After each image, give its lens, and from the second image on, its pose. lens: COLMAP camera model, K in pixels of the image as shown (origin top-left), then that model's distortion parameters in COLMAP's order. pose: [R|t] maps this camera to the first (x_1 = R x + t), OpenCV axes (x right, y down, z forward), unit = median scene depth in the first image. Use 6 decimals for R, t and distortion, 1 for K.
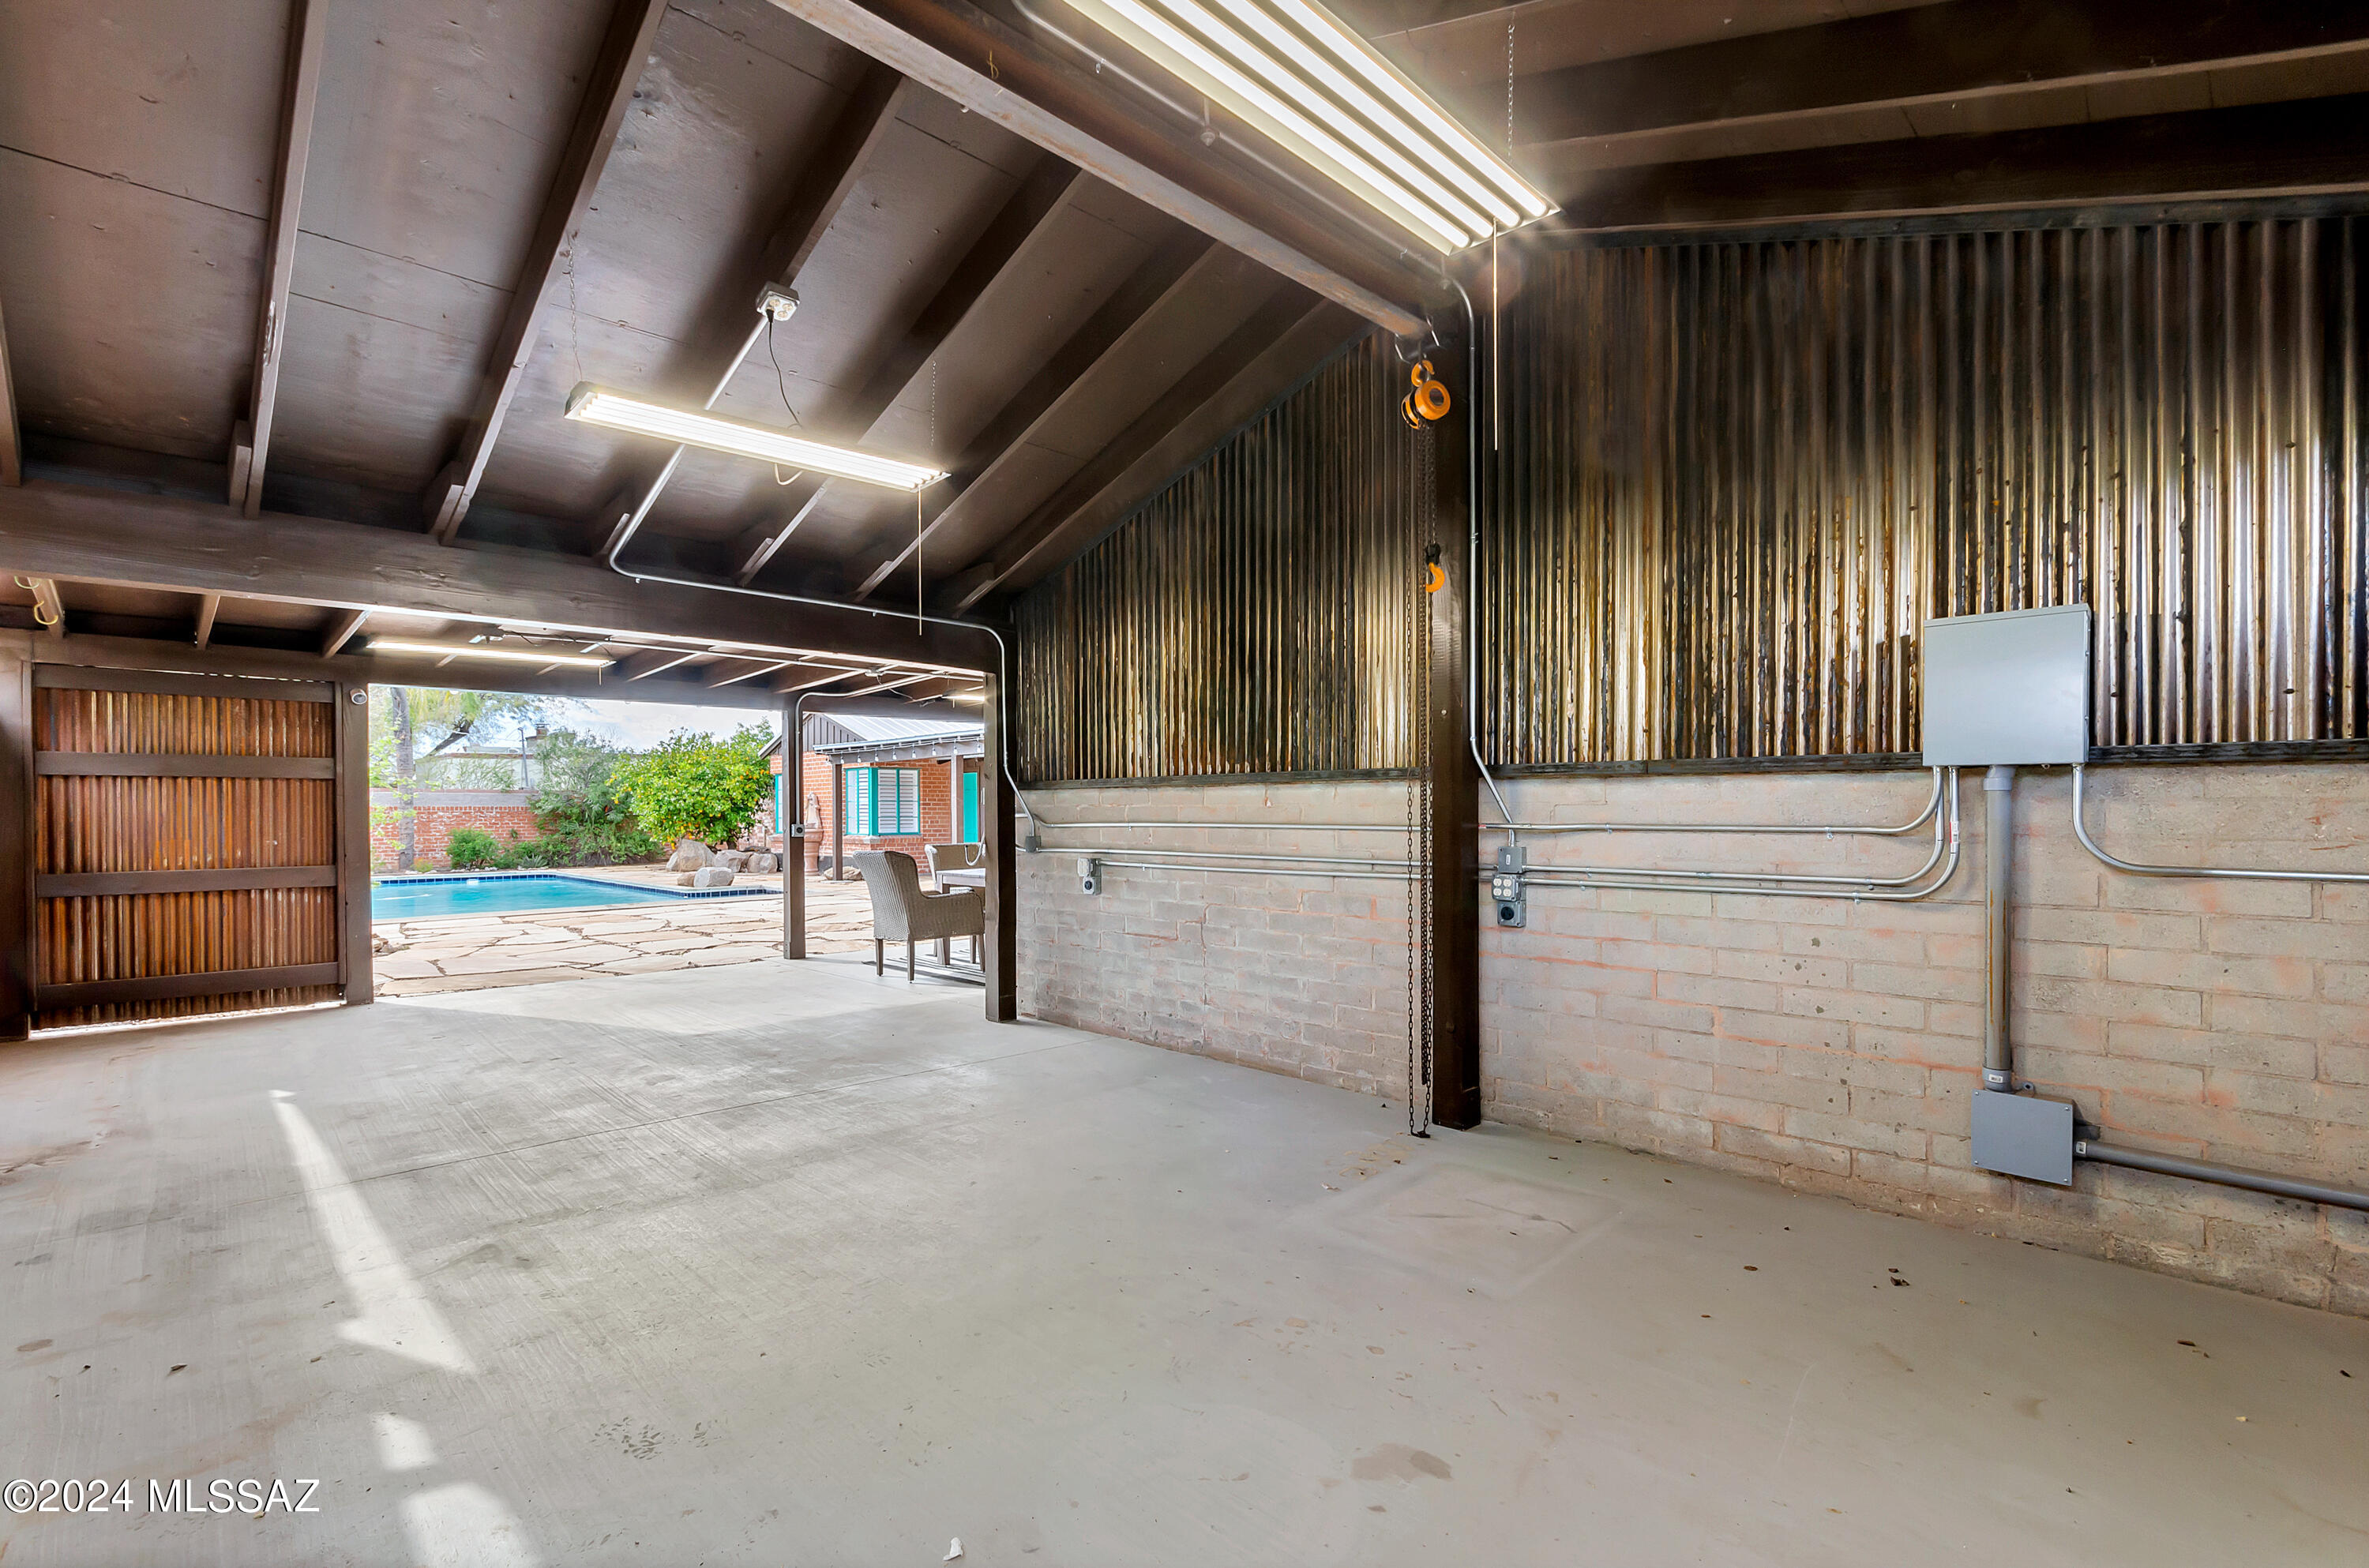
lens RADIAL K [[1089.3, 0, 1196.5], [0, 1089.3, 808.4], [0, 0, 1]] dist [0.001236, 0.000136]
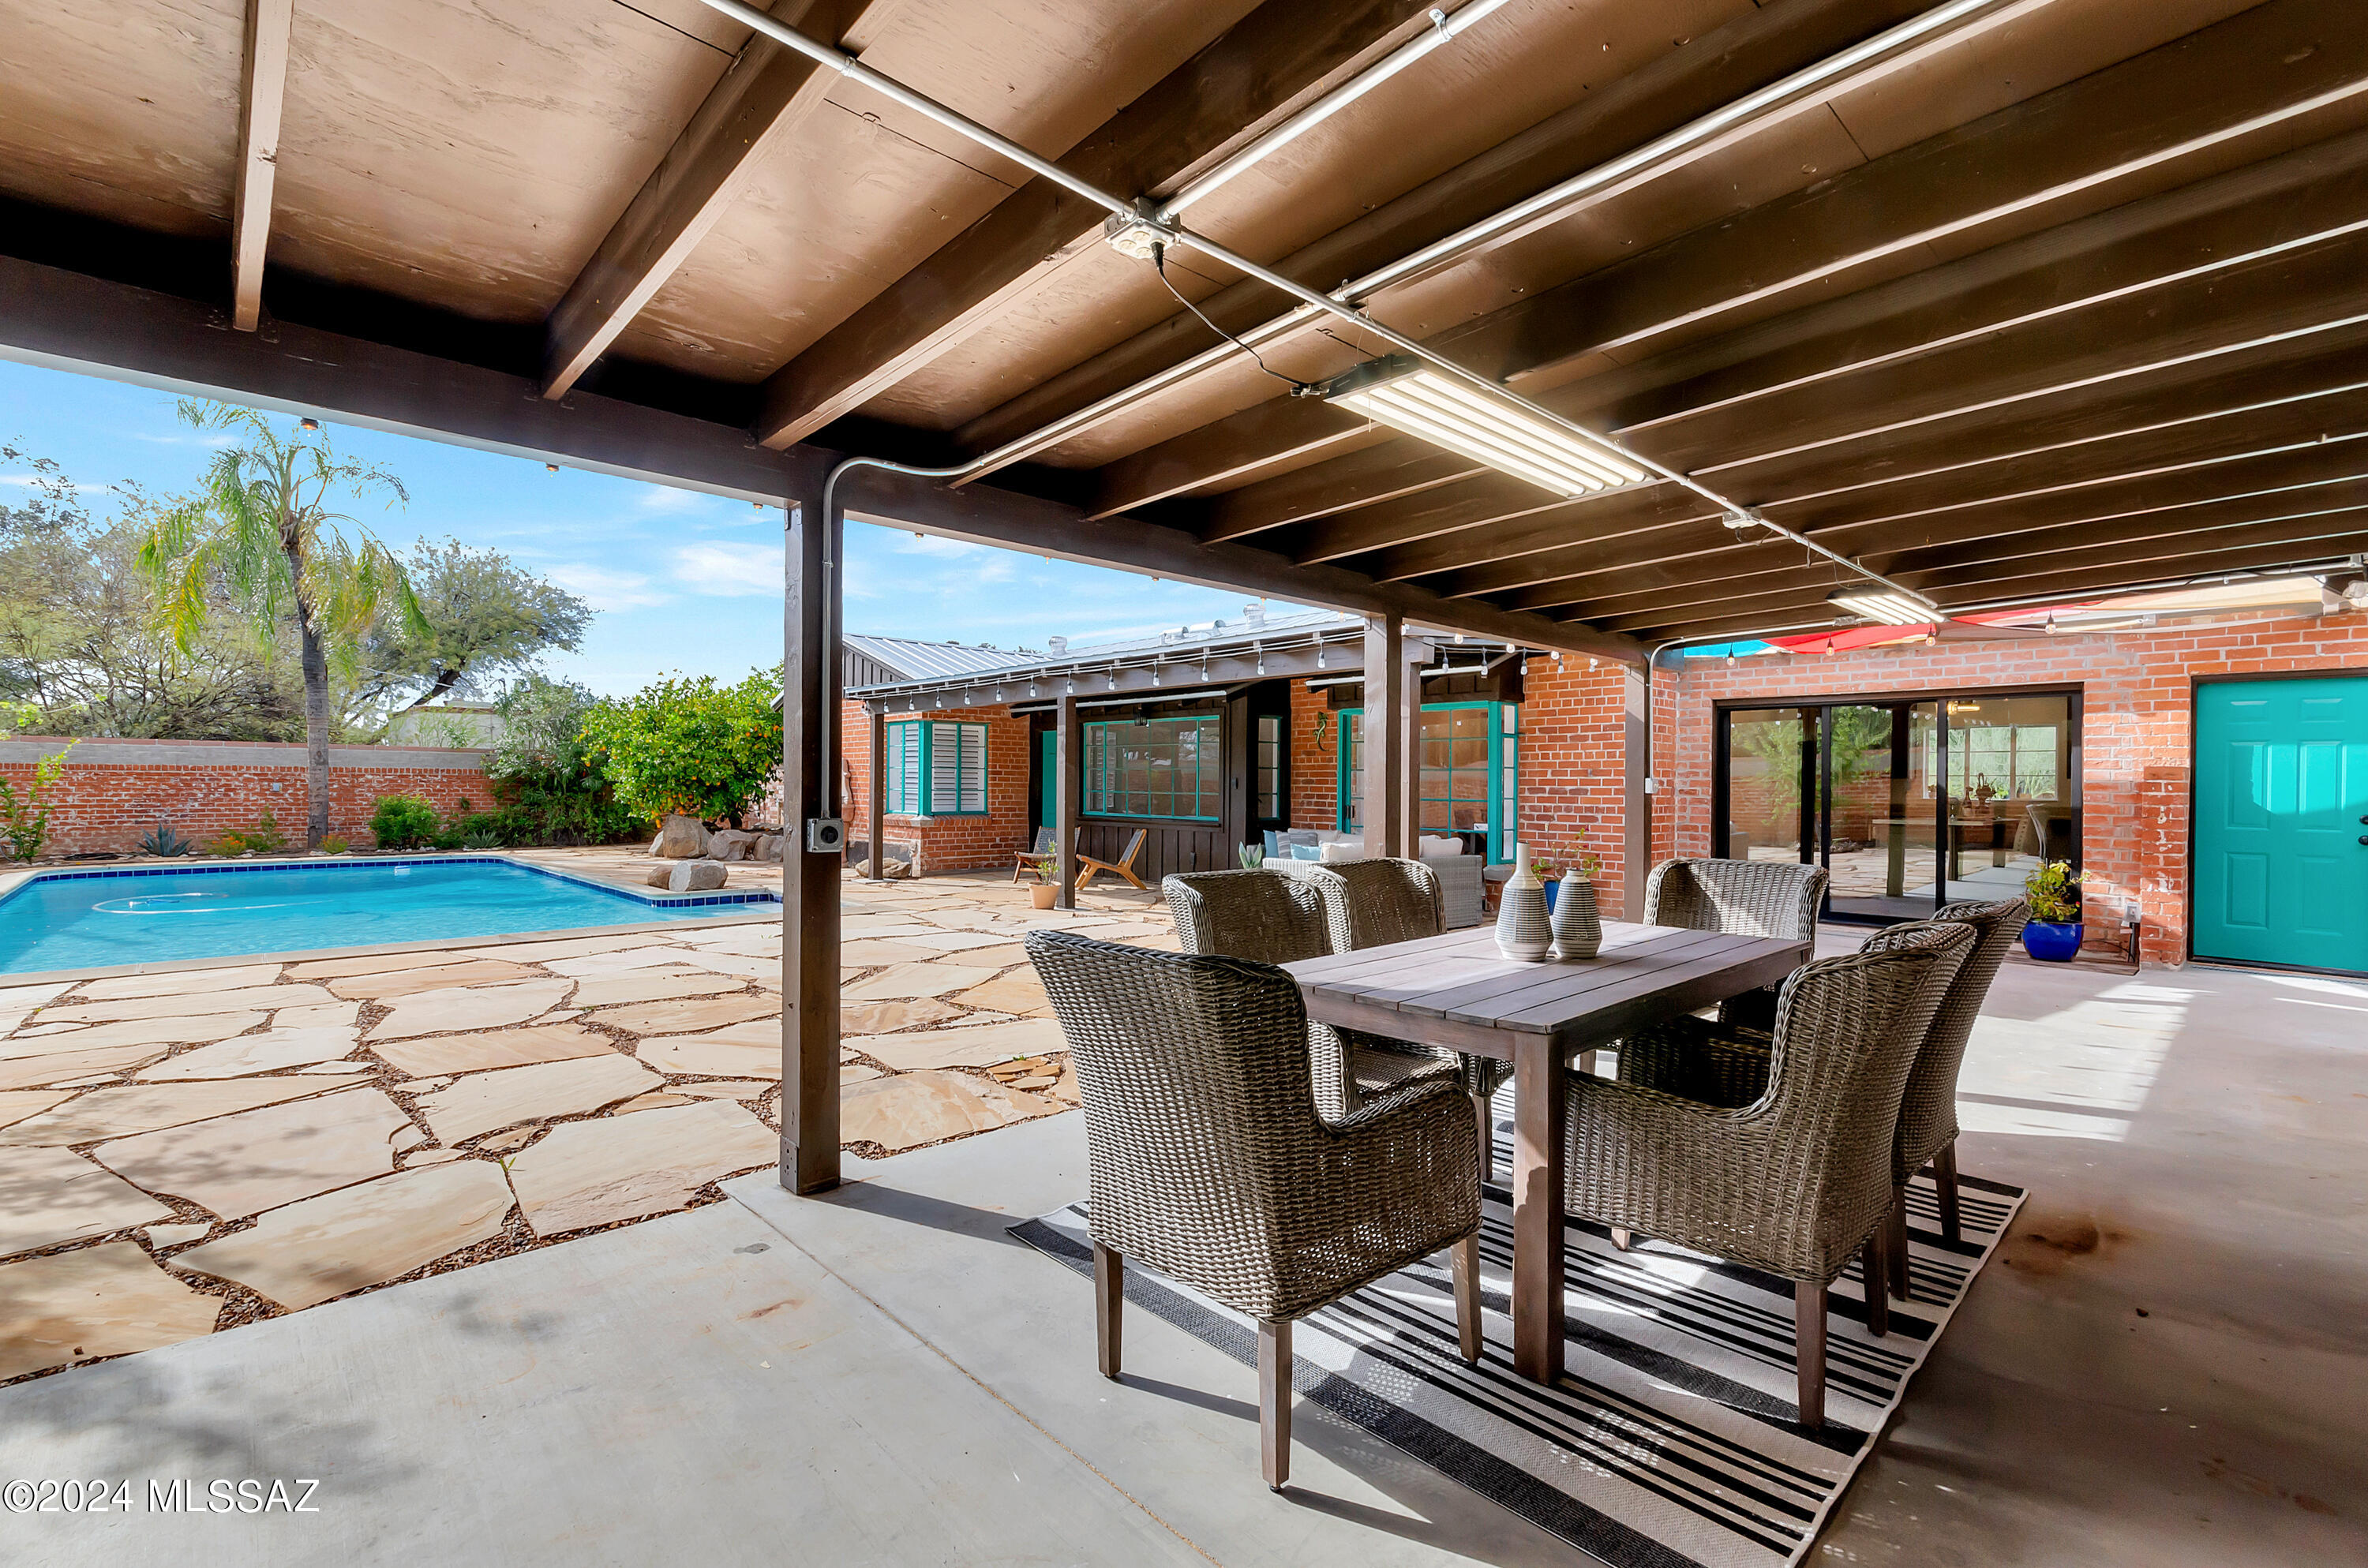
lens RADIAL K [[1067.3, 0, 1184.0], [0, 1067.3, 784.0], [0, 0, 1]] dist [0.000162, 0.000221]
pose [[0.999666, 0.012896, -0.022399, -0.171858], [-0.012837, 0.999914, 0.002808, 0.000229], [0.022433, -0.002519, 0.999745, 0.467113]]
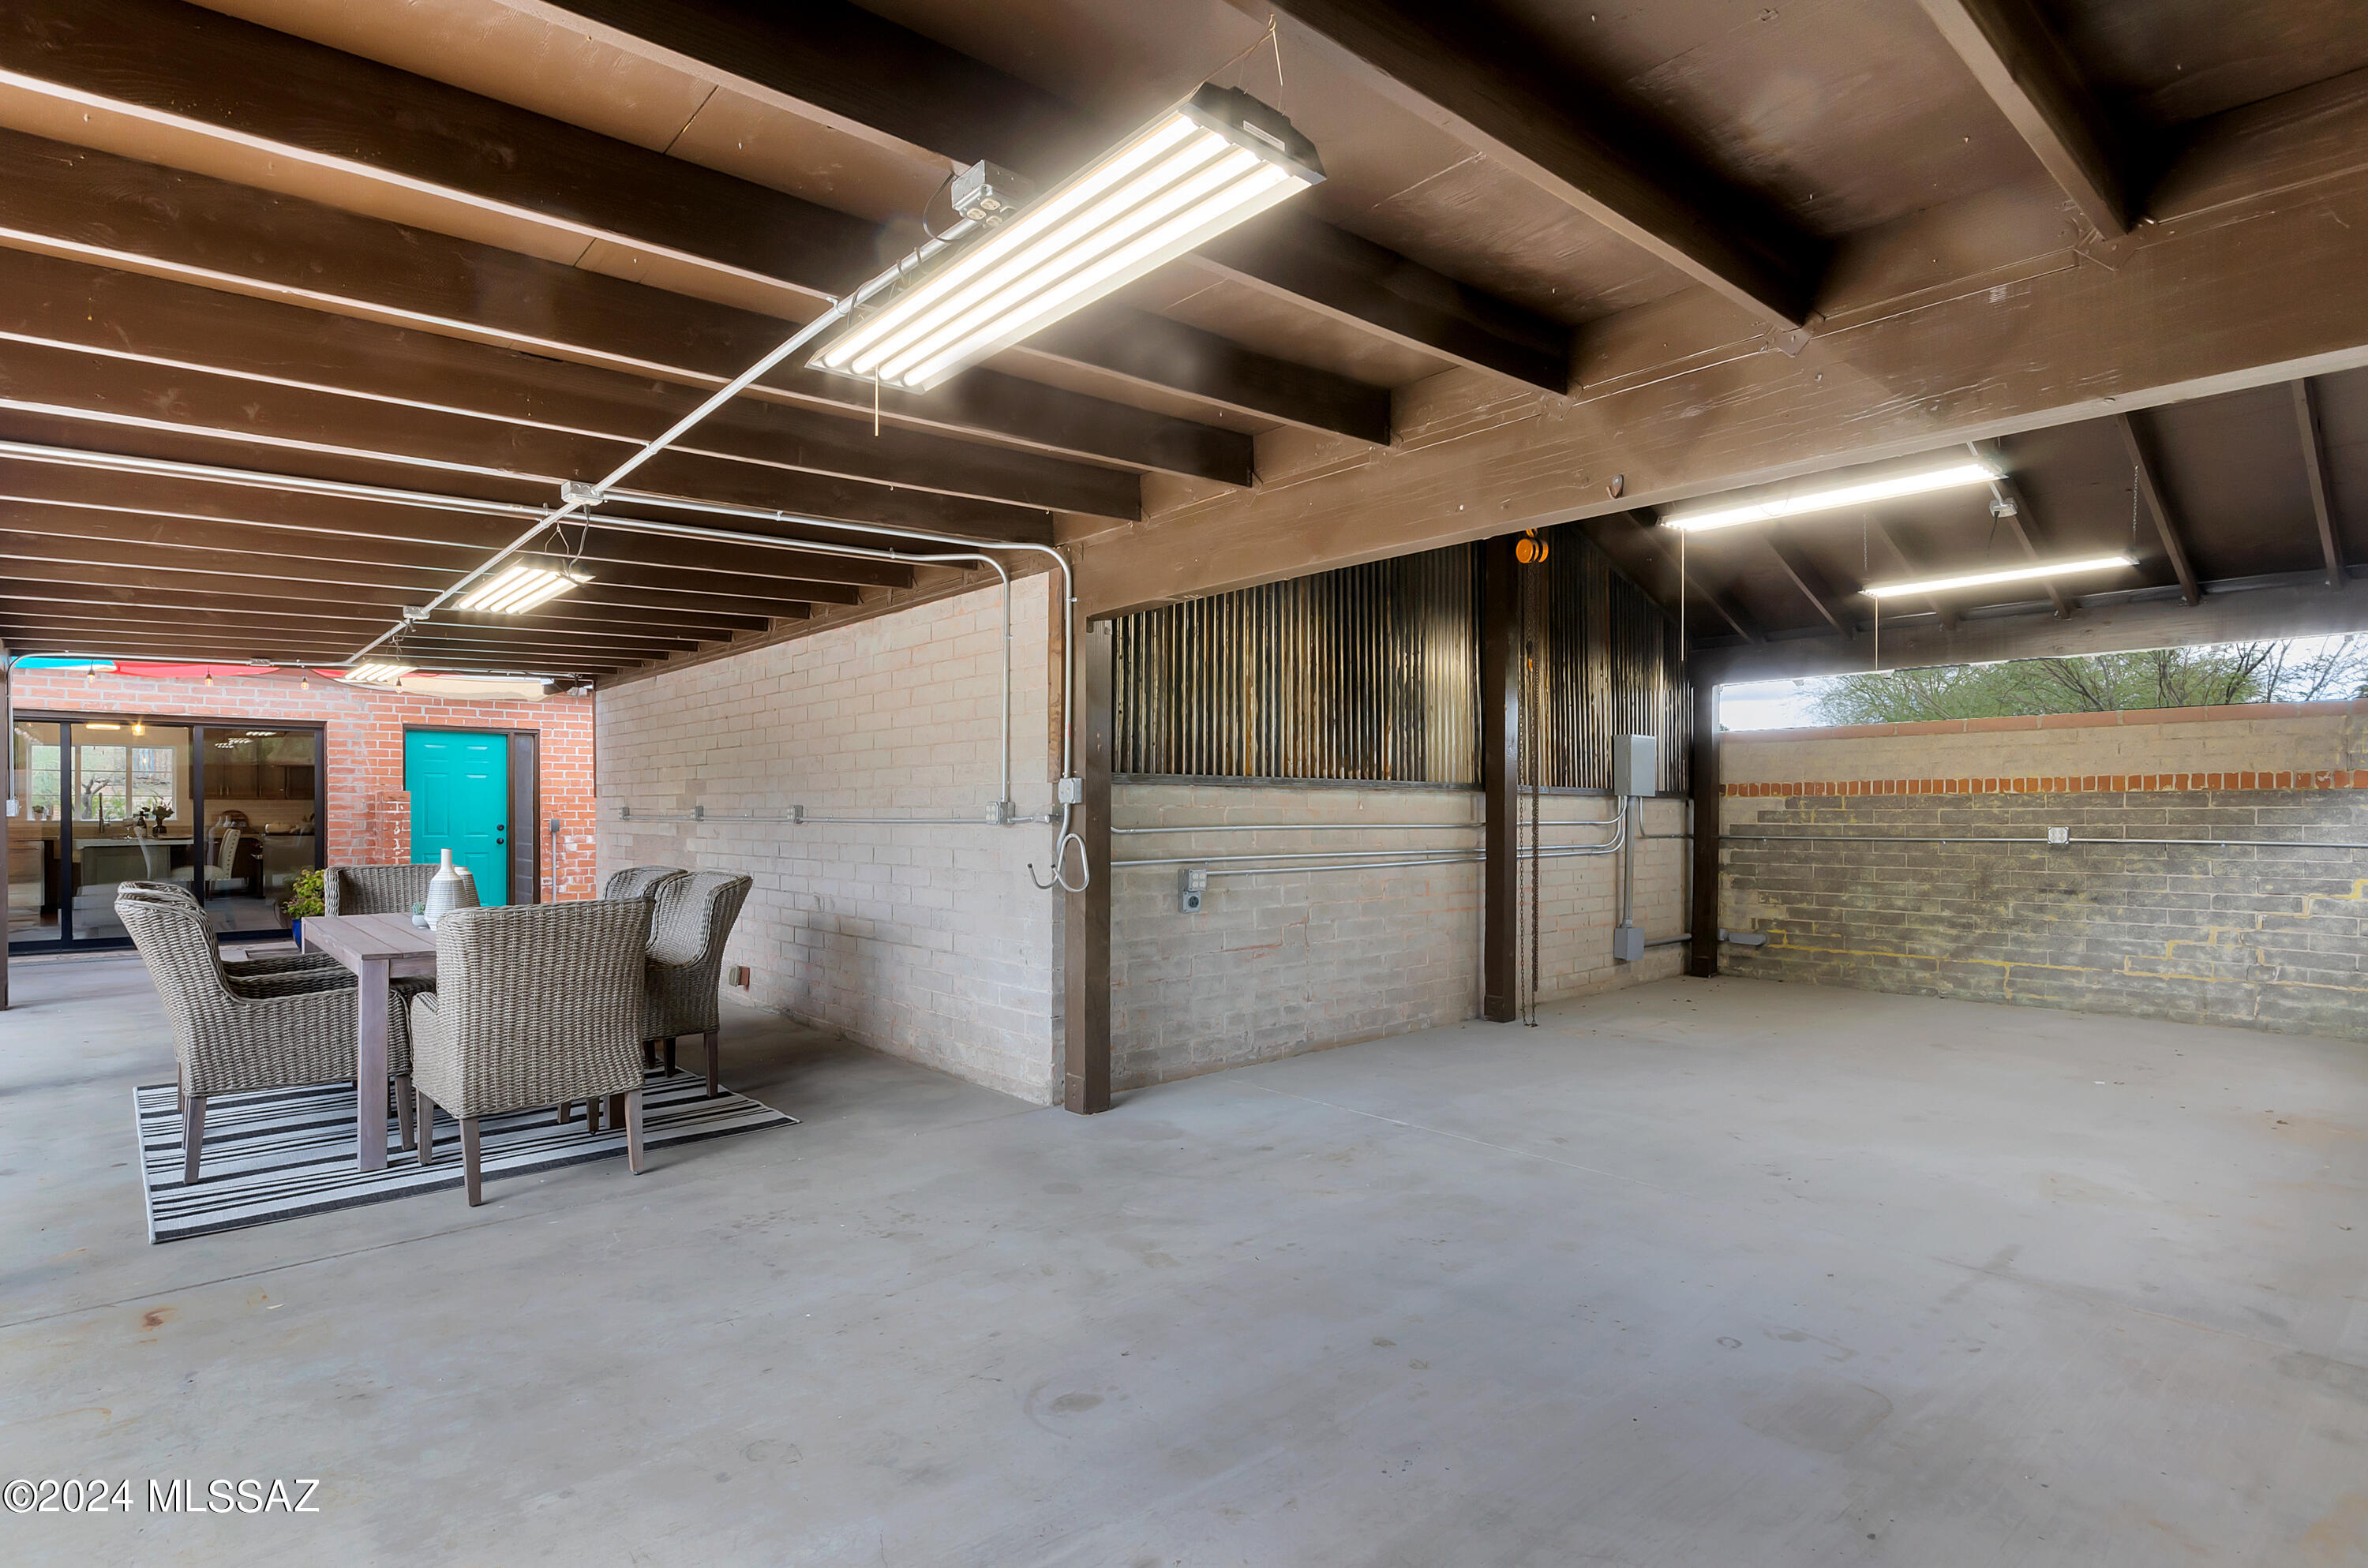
lens RADIAL K [[1176.0, 0, 1180.3], [0, 1176.0, 814.2], [0, 0, 1]] dist [0.000165, 0.000047]
pose [[0.041092, 0.002325, 0.999153, -0.469603], [-0.002131, 0.999995, -0.002239, 0.002626], [-0.999153, -0.002037, 0.041096, 0.458006]]
